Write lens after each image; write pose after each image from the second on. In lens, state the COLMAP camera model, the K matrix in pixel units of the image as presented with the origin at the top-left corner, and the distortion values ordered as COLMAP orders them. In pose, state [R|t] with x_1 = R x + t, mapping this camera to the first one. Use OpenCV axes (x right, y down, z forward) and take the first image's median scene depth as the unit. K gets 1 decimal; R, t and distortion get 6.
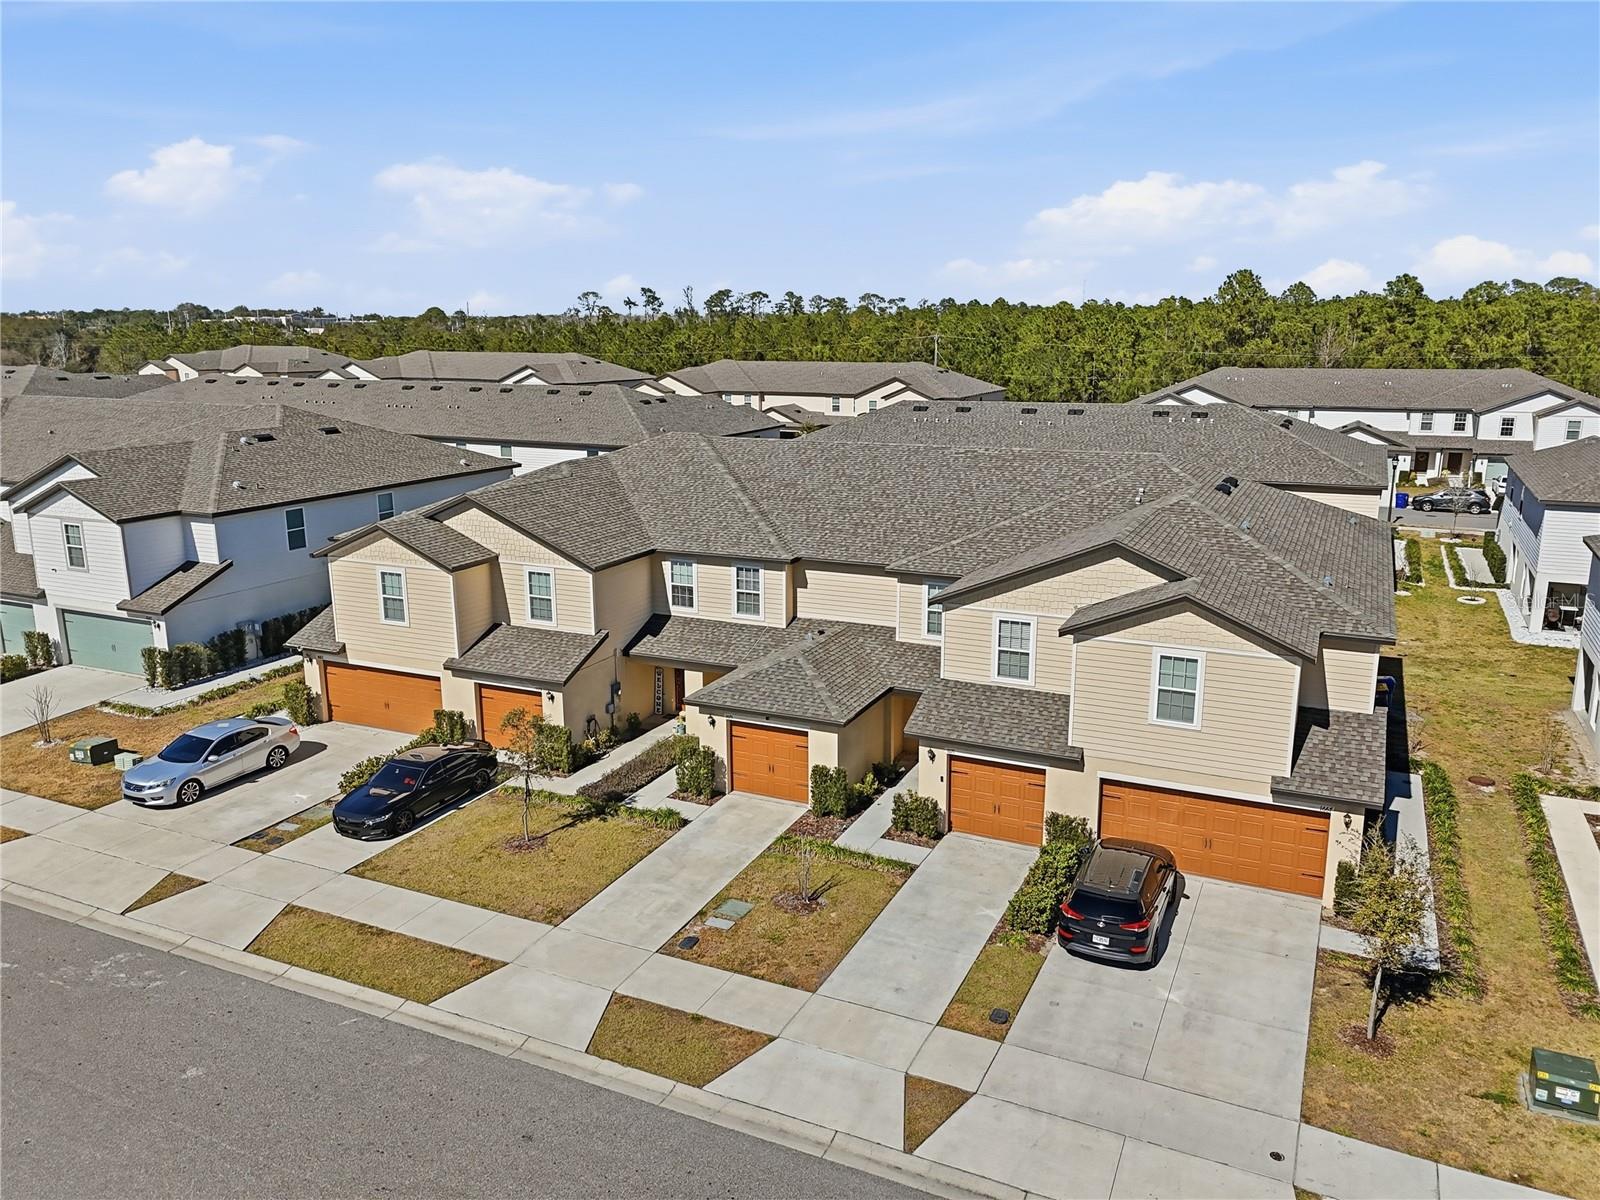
lens RADIAL K [[1178.2, 0, 809.3], [0, 1178.2, 607.7], [0, 0, 1]] dist [0.059447, -0.056456]
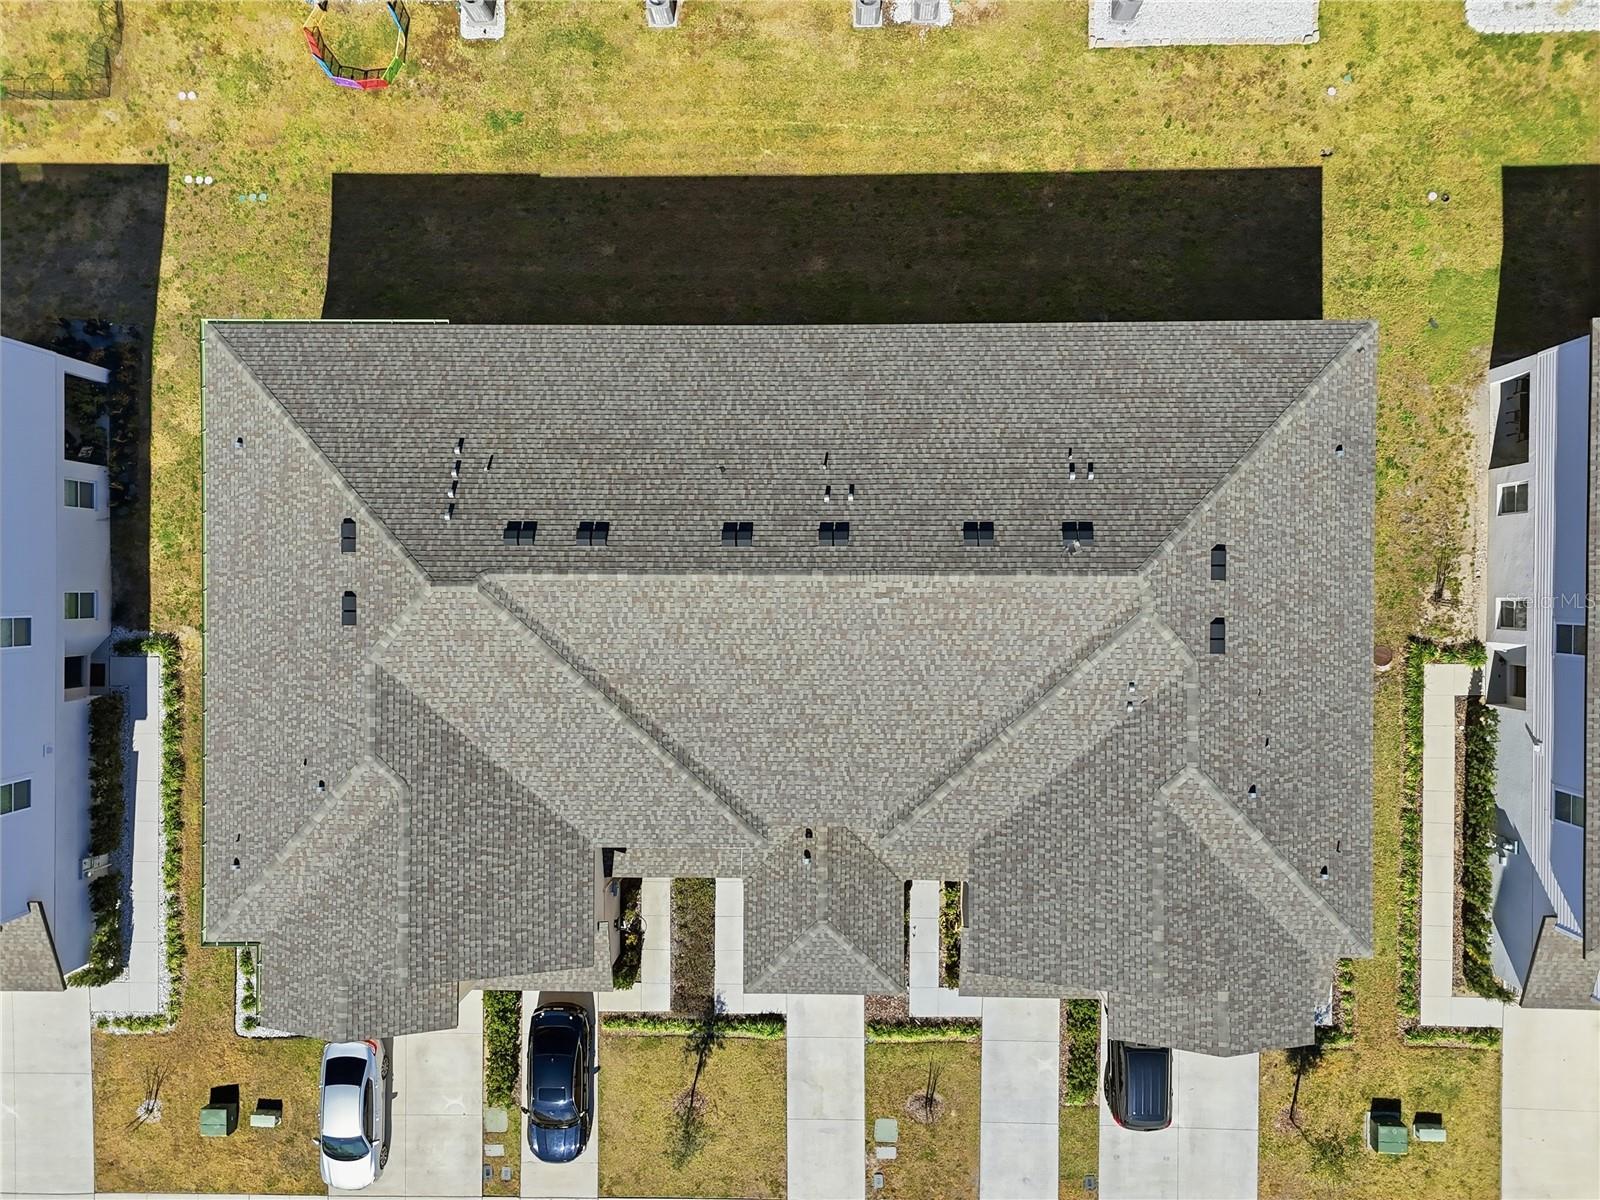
lens RADIAL K [[1178.2, 0, 803.9], [0, 1178.2, 590.2], [0, 0, 1]] dist [0.059447, -0.056456]
pose [[0.909509, -0.414828, -0.026675, 0.116526], [0.123222, 0.207764, 0.970387, -0.965418], [-0.397002, -0.885862, 0.240079, 0.944541]]
